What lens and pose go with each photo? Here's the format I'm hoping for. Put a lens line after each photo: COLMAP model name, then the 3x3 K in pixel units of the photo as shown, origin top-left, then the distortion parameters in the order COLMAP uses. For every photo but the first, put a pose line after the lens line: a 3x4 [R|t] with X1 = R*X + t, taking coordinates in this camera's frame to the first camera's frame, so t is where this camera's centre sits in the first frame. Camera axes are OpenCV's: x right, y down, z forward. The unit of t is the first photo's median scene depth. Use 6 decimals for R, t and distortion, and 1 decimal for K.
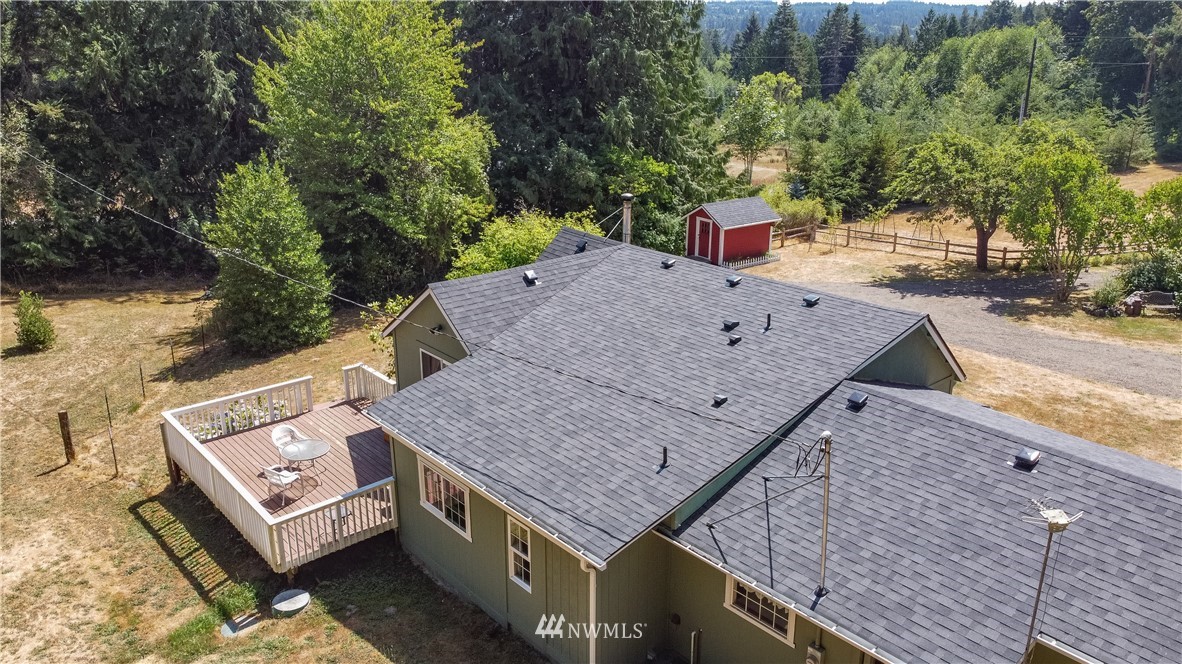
lens RADIAL K [[844.0, 0, 592.4], [0, 844.0, 331.2], [0, 0, 1]] dist [-0.000036, 0.002882]
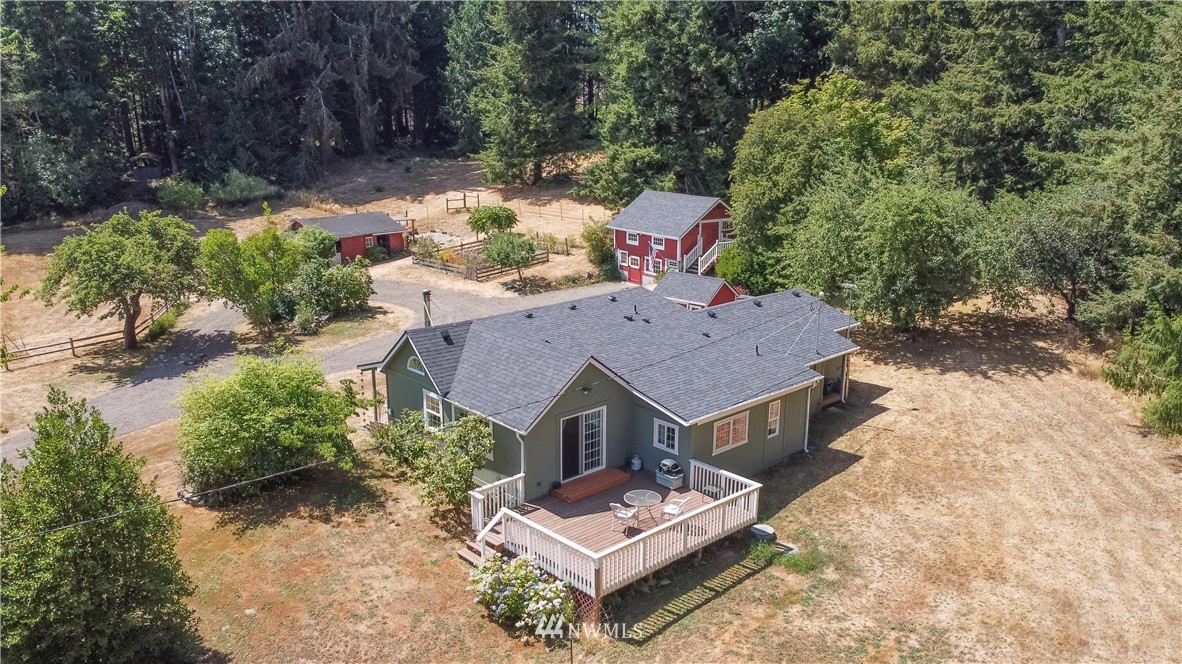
lens RADIAL K [[844.0, 0, 591.7], [0, 844.0, 332.5], [0, 0, 1]] dist [-0.000036, 0.002882]
pose [[-0.002207, -0.244977, 0.969526, -1.500527], [0.321688, 0.917820, 0.232644, -0.396098], [-0.946843, 0.312398, 0.076781, 0.914514]]
